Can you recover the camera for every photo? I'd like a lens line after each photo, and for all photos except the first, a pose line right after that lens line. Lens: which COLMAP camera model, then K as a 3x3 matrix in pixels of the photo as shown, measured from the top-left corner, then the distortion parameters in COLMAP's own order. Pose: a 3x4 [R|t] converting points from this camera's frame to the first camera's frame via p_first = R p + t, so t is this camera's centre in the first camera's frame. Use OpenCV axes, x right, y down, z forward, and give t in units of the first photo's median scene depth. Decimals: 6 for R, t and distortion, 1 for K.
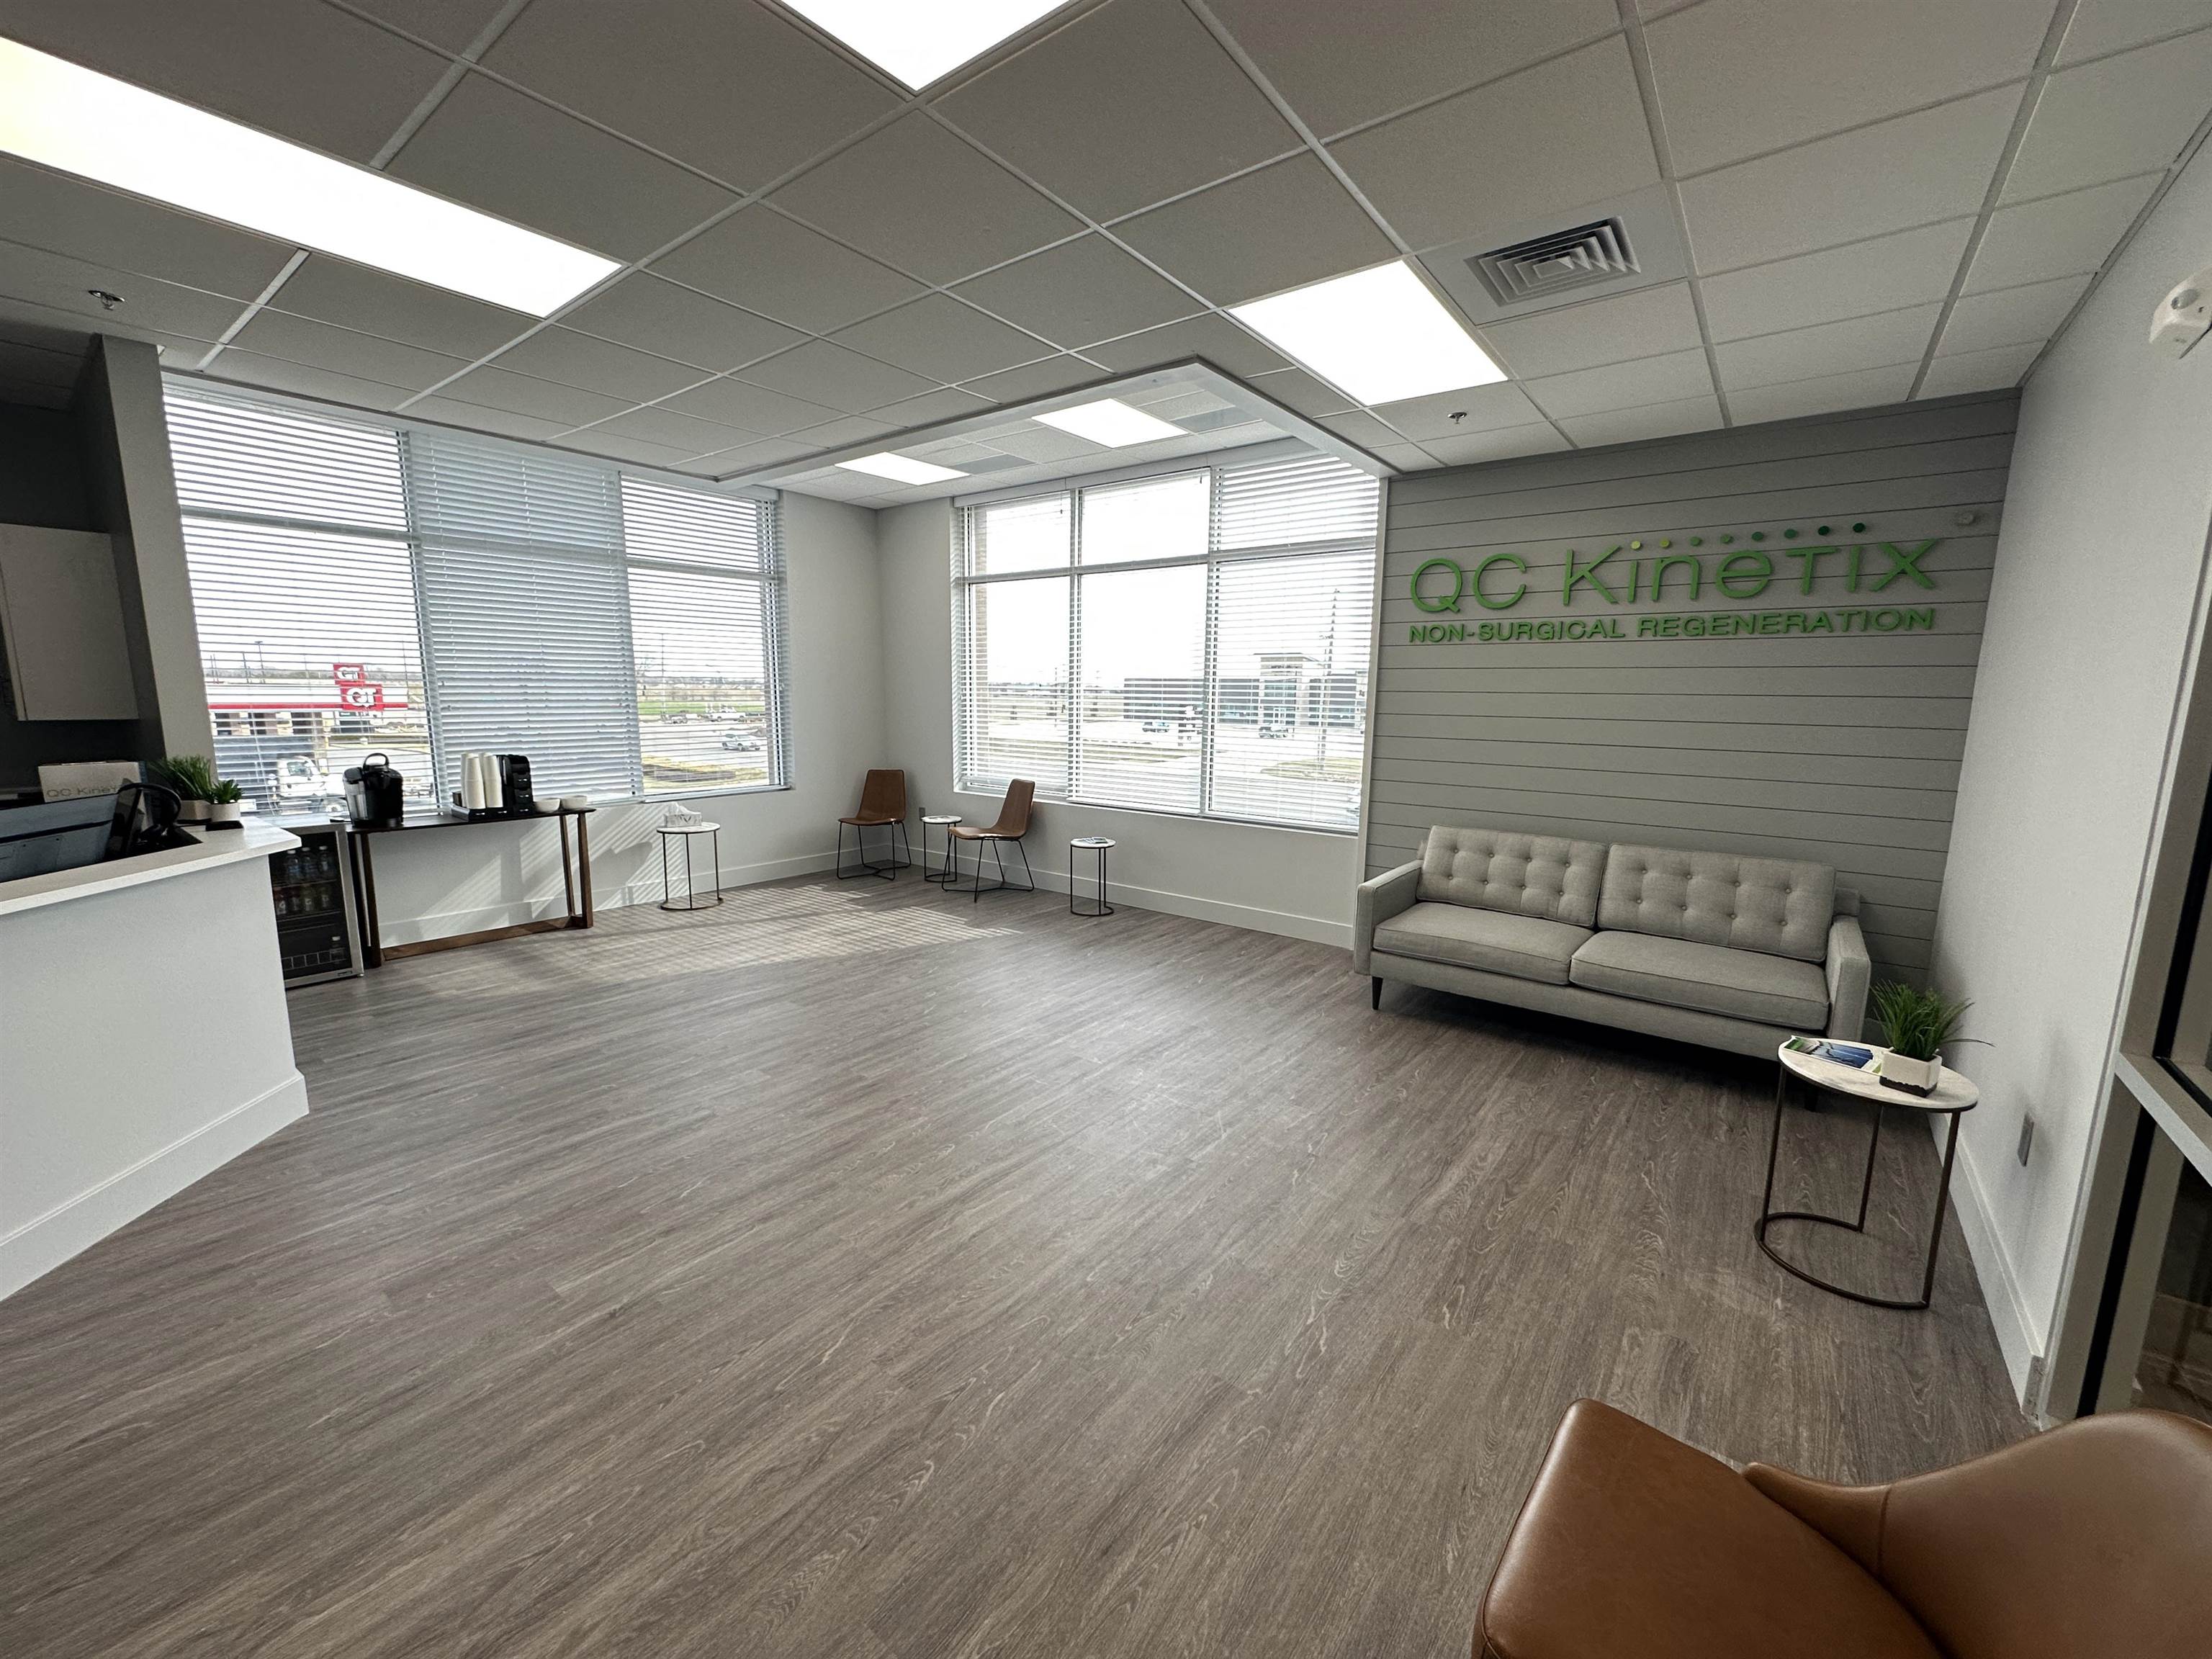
lens RADIAL K [[892.5, 0, 1114.0], [0, 892.5, 827.7], [0, 0, 1]] dist [-0.001915, 0.000098]
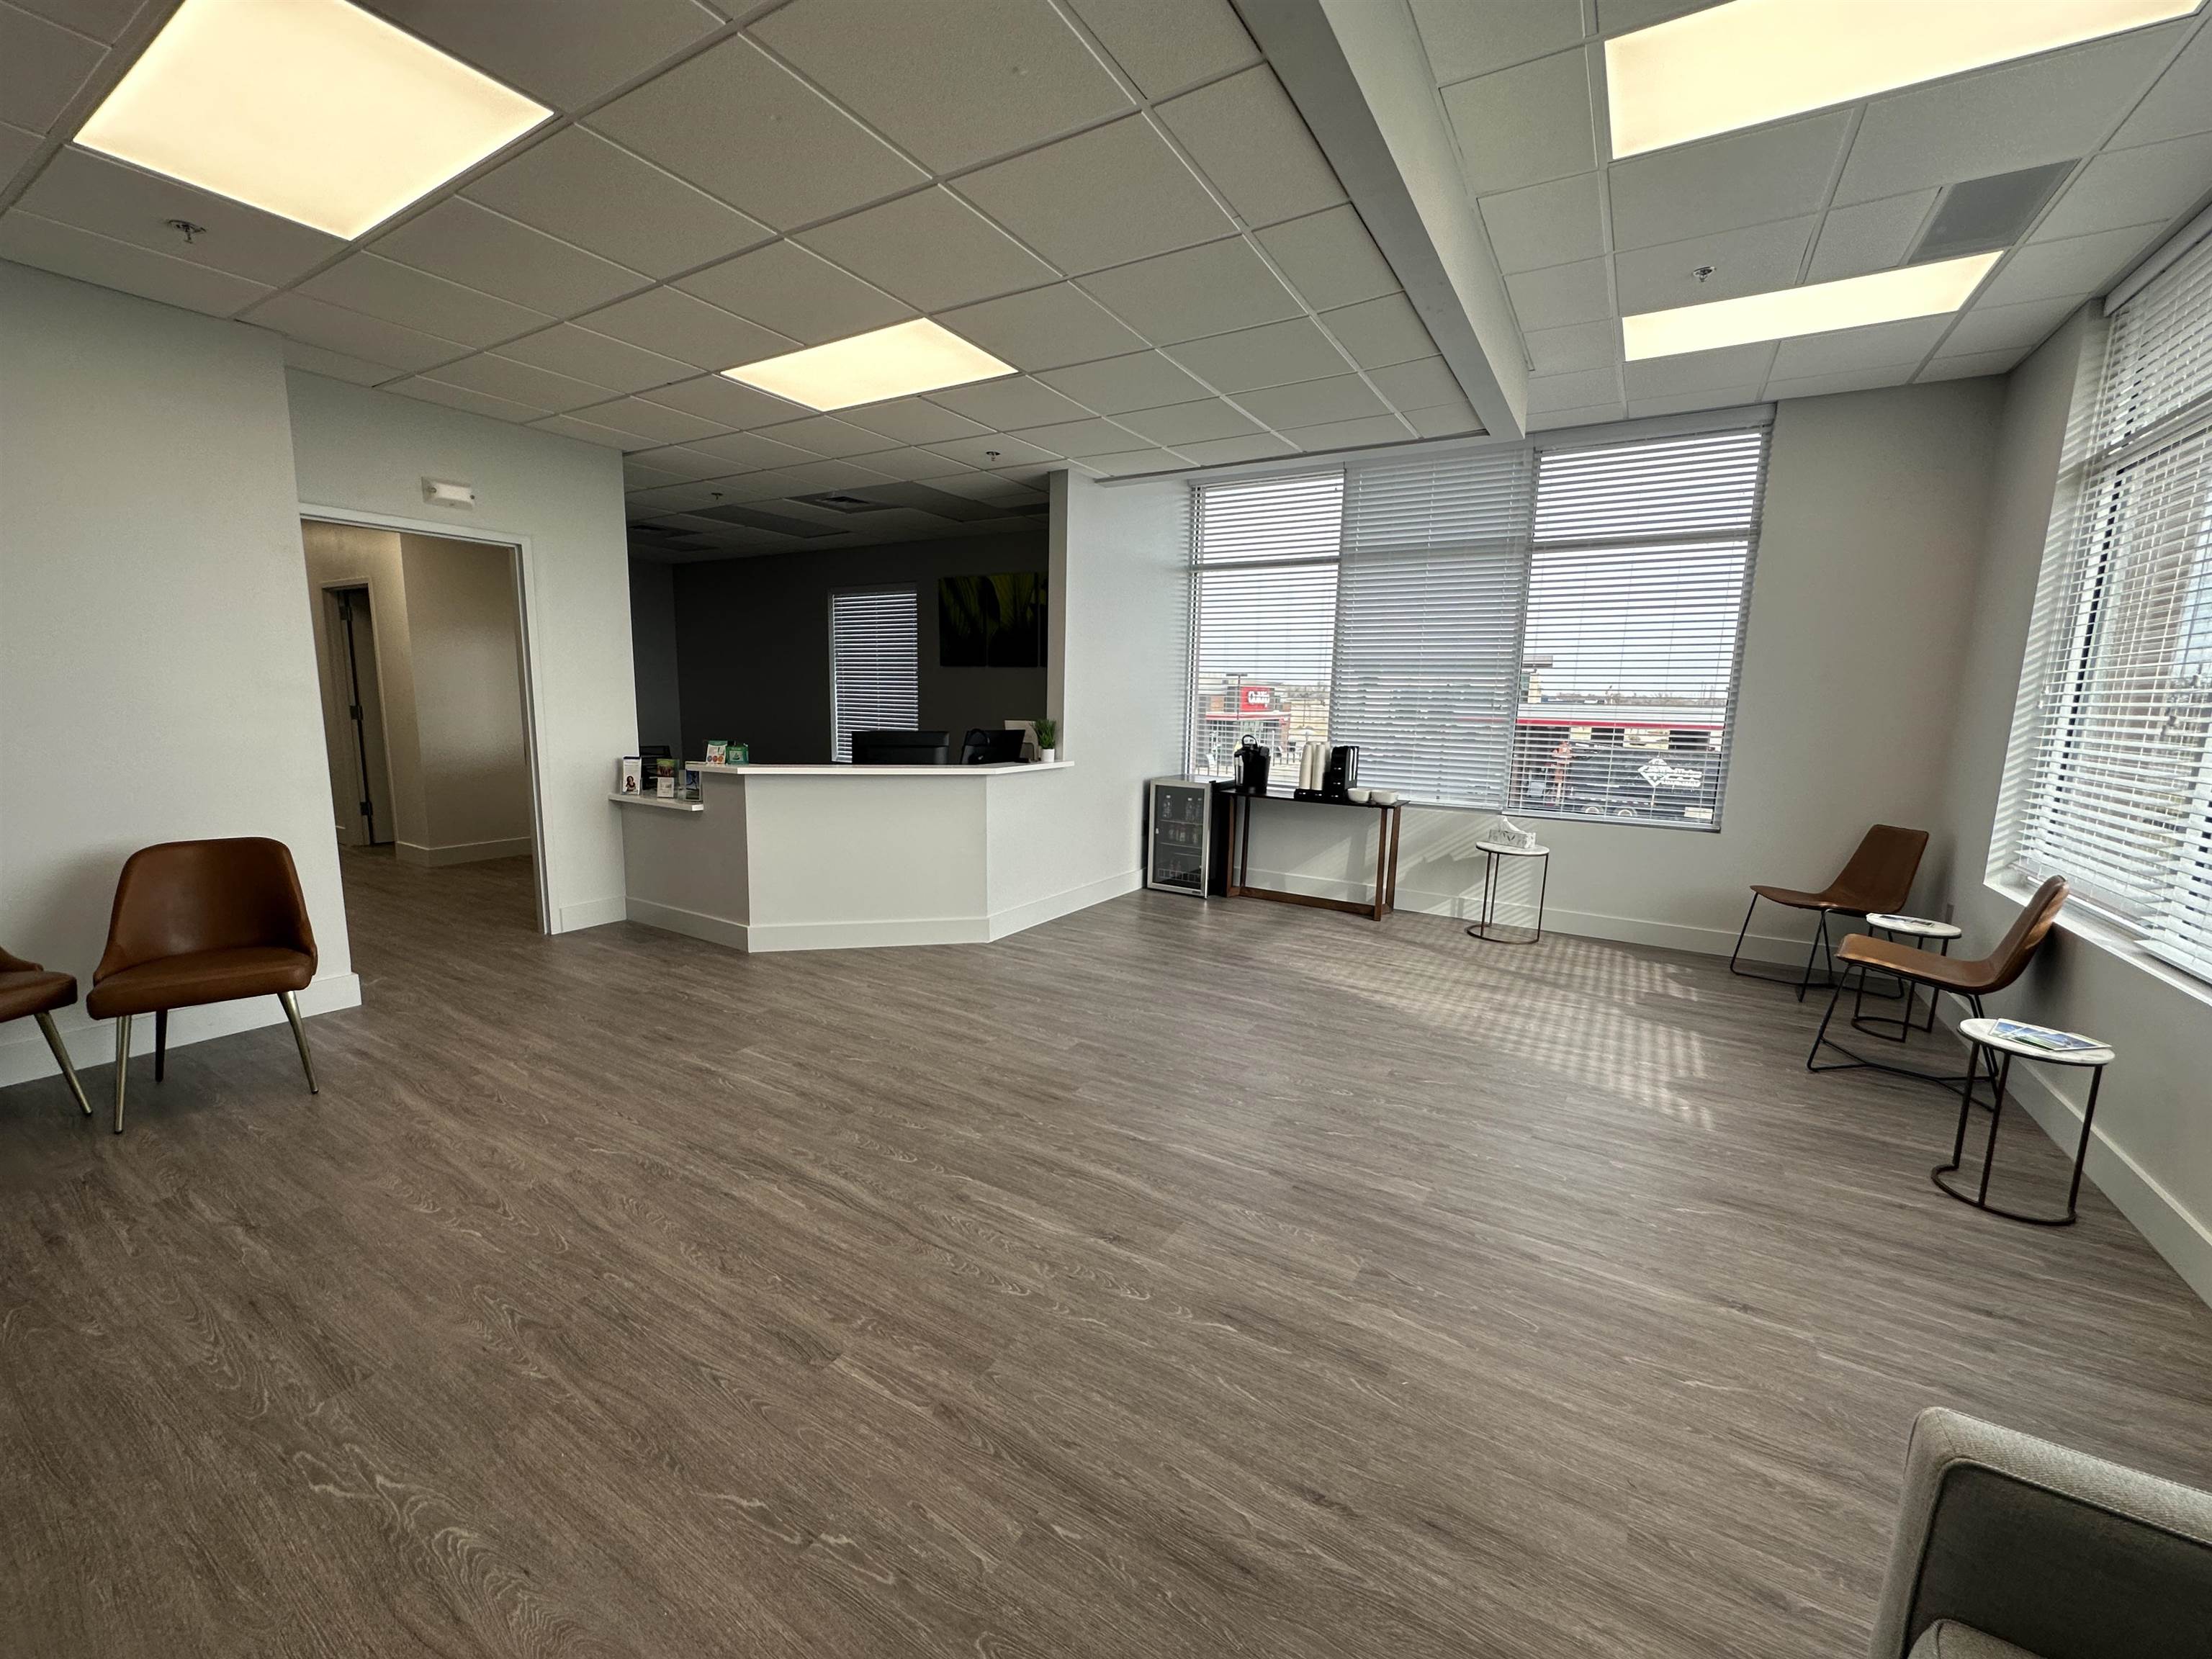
lens RADIAL K [[892.5, 0, 1114.0], [0, 892.5, 827.7], [0, 0, 1]] dist [-0.001915, 0.000098]
pose [[0.093426, 0.137814, -0.986042, 0.399631], [-0.175391, 0.977164, 0.119955, -0.065801], [0.980056, 0.161736, 0.115463, 0.620022]]
